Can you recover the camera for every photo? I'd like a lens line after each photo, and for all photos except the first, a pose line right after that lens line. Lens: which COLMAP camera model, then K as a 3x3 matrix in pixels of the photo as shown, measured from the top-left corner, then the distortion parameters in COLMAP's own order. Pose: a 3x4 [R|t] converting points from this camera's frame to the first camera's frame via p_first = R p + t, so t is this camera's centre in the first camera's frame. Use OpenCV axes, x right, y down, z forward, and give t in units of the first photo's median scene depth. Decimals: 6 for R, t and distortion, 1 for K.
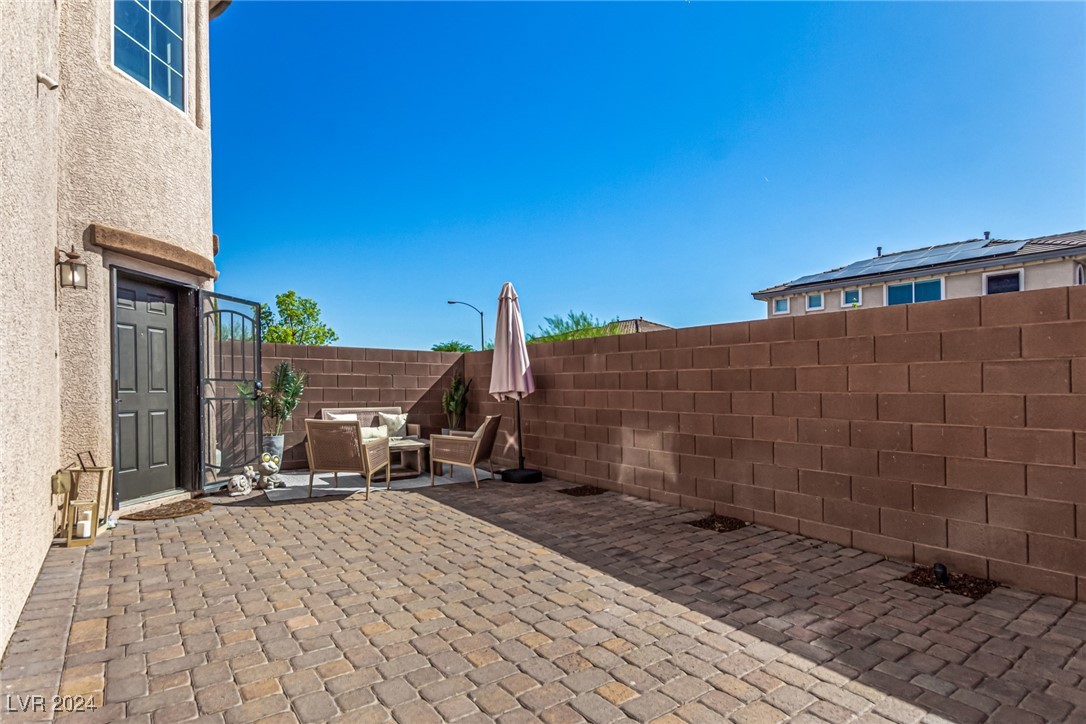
lens RADIAL K [[567.4, 0, 548.4], [0, 567.4, 382.1], [0, 0, 1]] dist [0.018991, -0.002646]
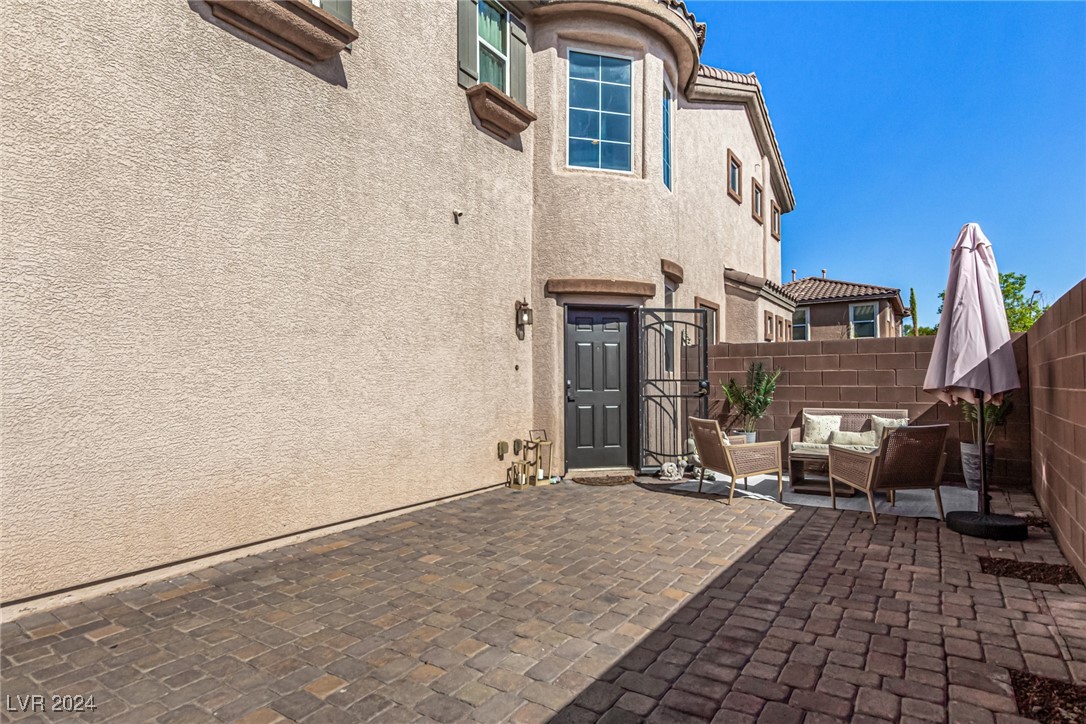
lens RADIAL K [[567.4, 0, 543.9], [0, 567.4, 370.3], [0, 0, 1]] dist [0.018991, -0.002646]
pose [[0.327781, -0.031242, -0.944237, 0.569722], [0.018632, 0.999472, -0.026602, 0.002399], [0.944570, -0.008873, 0.328190, 0.471422]]
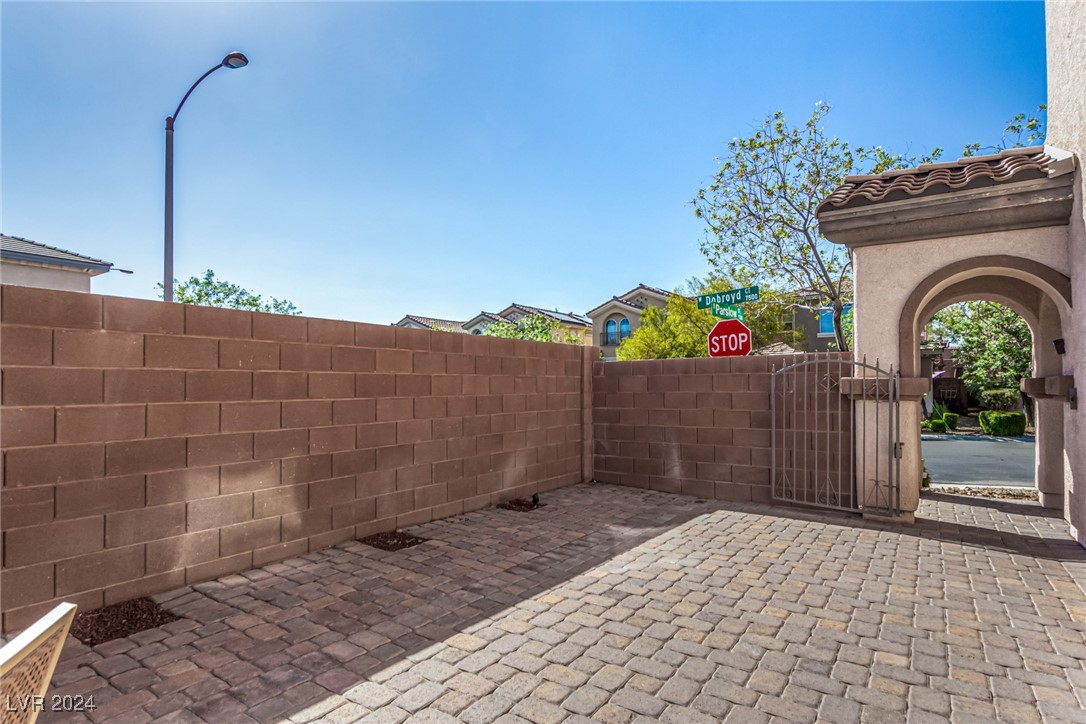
lens RADIAL K [[567.4, 0, 538.2], [0, 567.4, 360.8], [0, 0, 1]] dist [0.018991, -0.002646]
pose [[-0.317095, 0.036989, 0.947672, -0.660883], [-0.005914, 0.999143, -0.040977, -0.007704], [-0.948375, -0.018598, -0.316605, 1.065268]]
